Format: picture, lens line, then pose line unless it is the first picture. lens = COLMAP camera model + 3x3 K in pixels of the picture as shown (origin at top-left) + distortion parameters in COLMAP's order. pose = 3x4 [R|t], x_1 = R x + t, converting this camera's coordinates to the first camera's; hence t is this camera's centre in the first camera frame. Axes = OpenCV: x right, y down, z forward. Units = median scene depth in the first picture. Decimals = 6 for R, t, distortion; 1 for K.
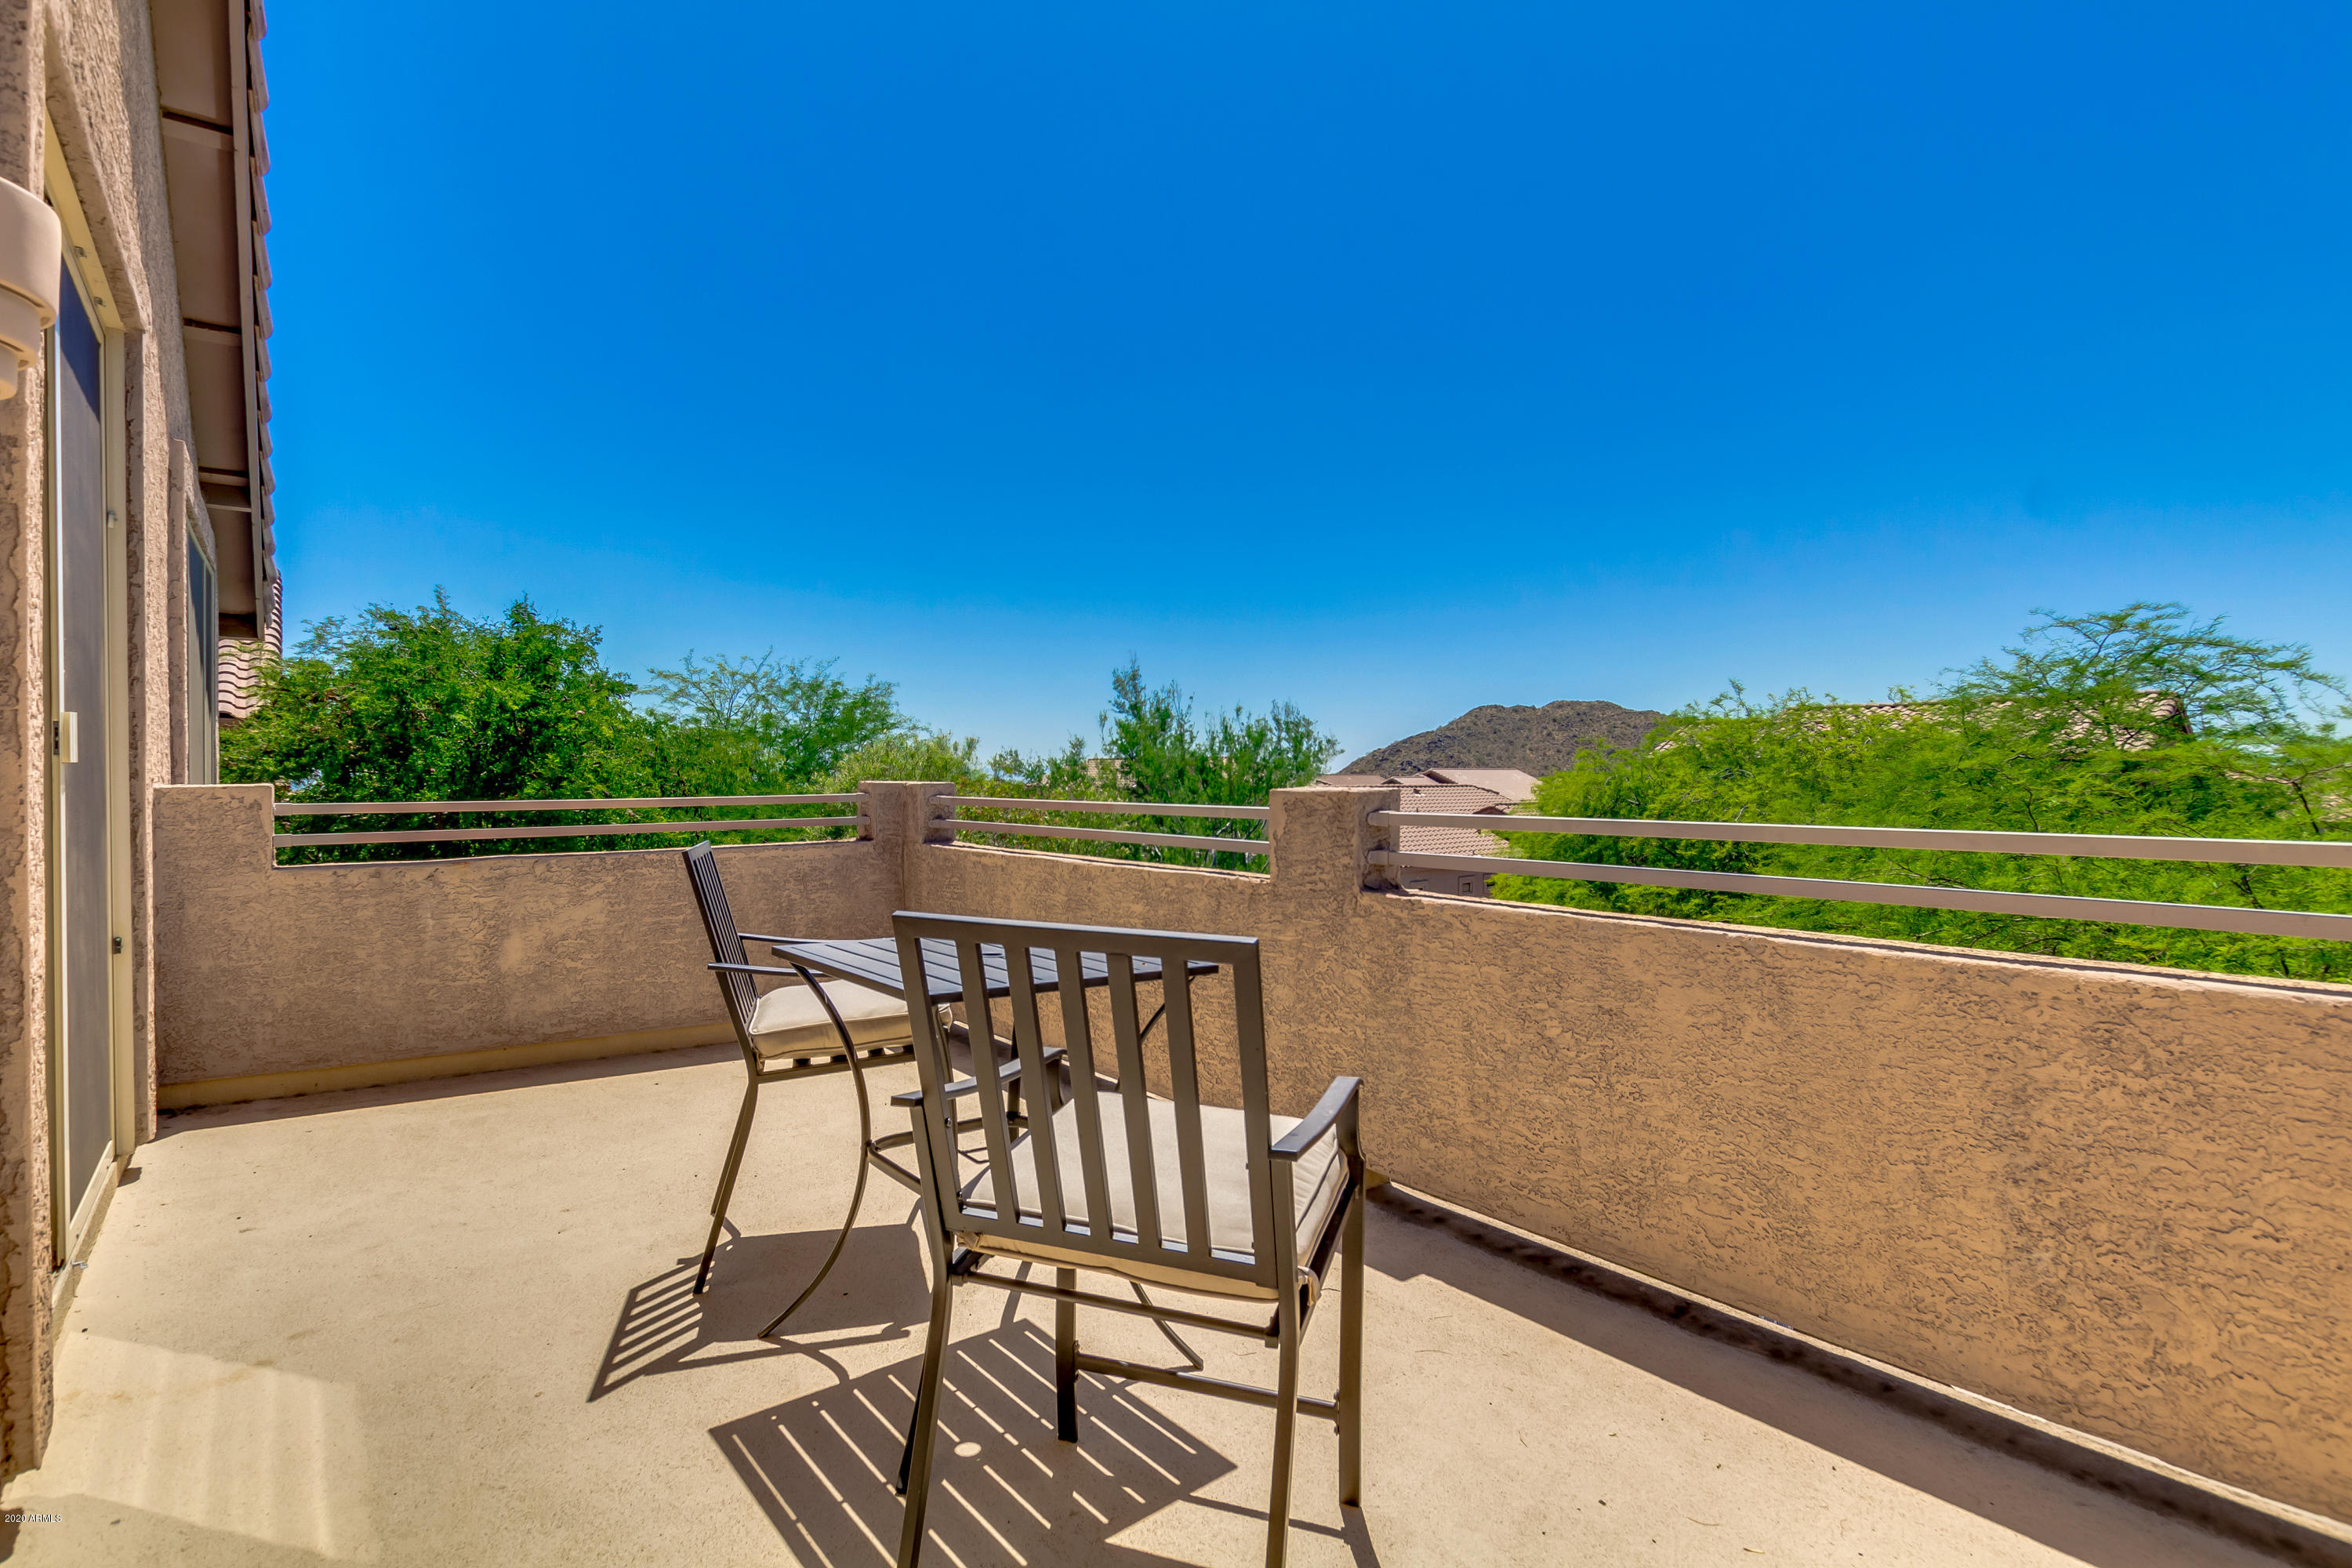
lens RADIAL K [[1082.9, 0, 1169.5], [0, 1082.9, 769.9], [0, 0, 1]] dist [0.000232, -0.001046]
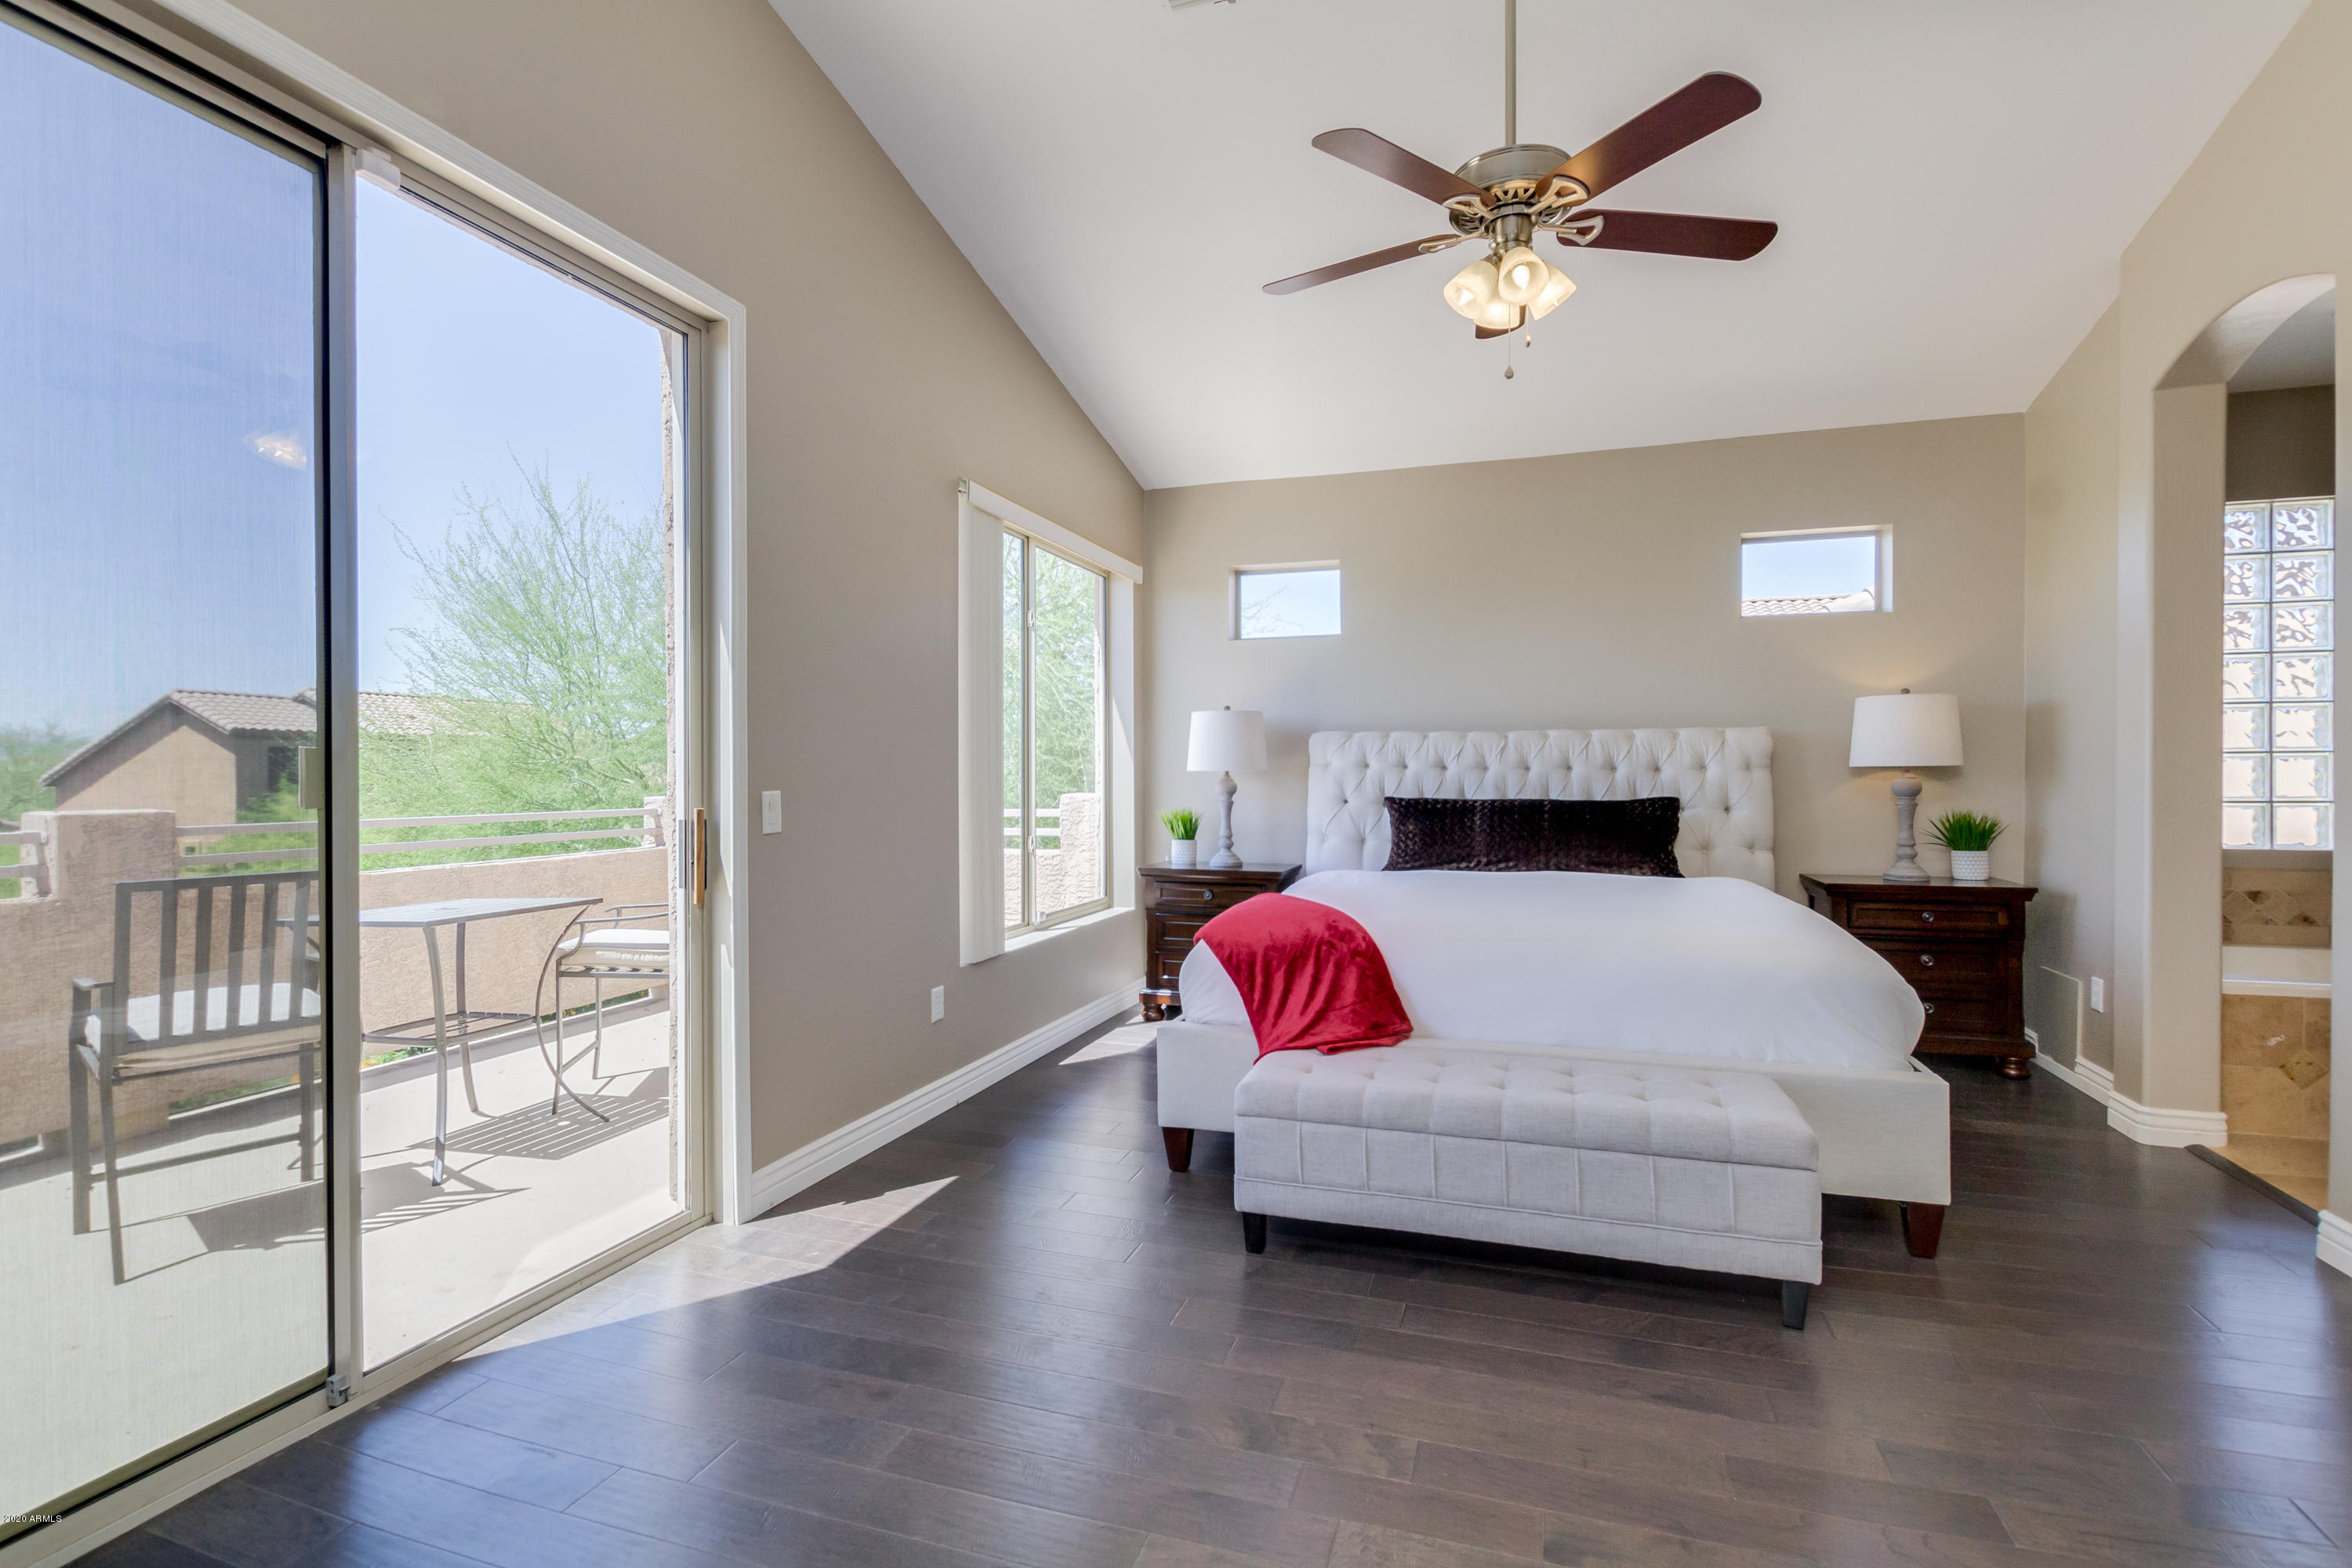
lens RADIAL K [[1082.9, 0, 1172.5], [0, 1082.9, 793.6], [0, 0, 1]] dist [0.000232, -0.001046]
pose [[-0.532358, -0.014136, 0.846401, -1.633141], [-0.001322, 0.999873, 0.015867, -0.024853], [-0.846518, 0.007328, -0.532309, 0.710947]]
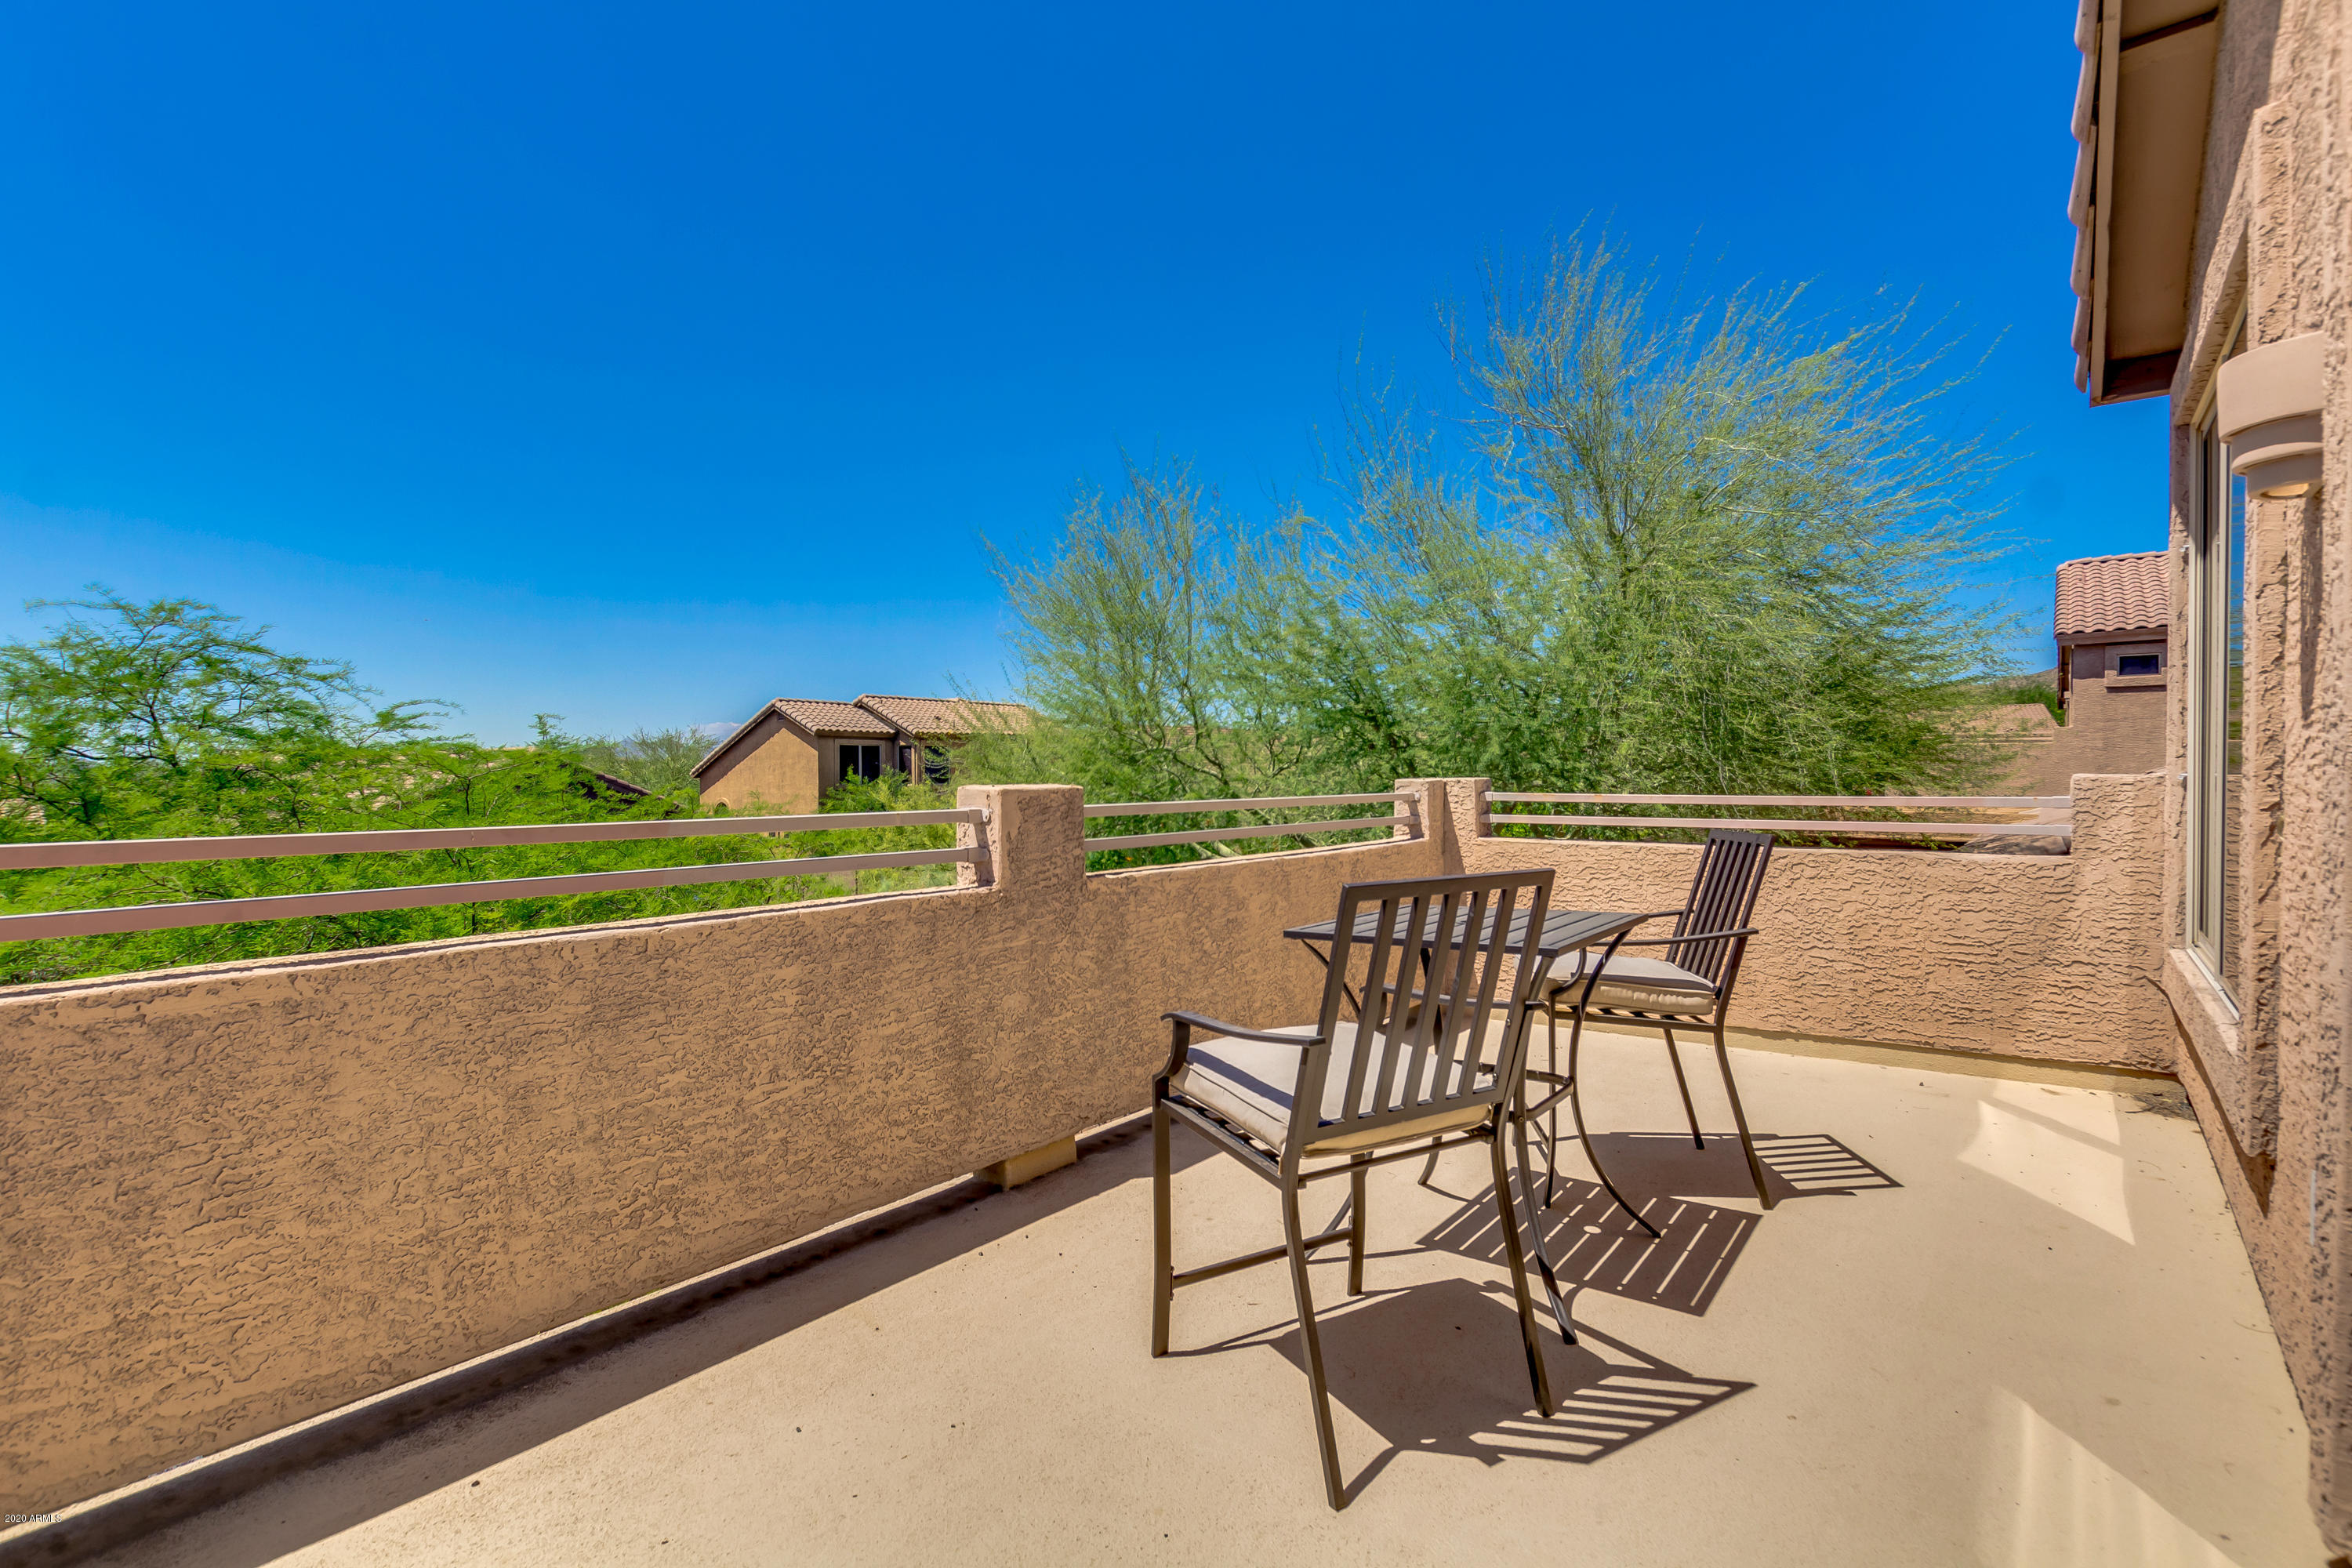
lens RADIAL K [[1082.9, 0, 1192.3], [0, 1082.9, 786.1], [0, 0, 1]] dist [0.000232, -0.001046]
pose [[-0.205609, -0.013160, 0.978546, -0.960910], [-0.001037, 0.999912, 0.013230, 0.004217], [-0.978634, 0.001706, -0.205605, 1.171051]]
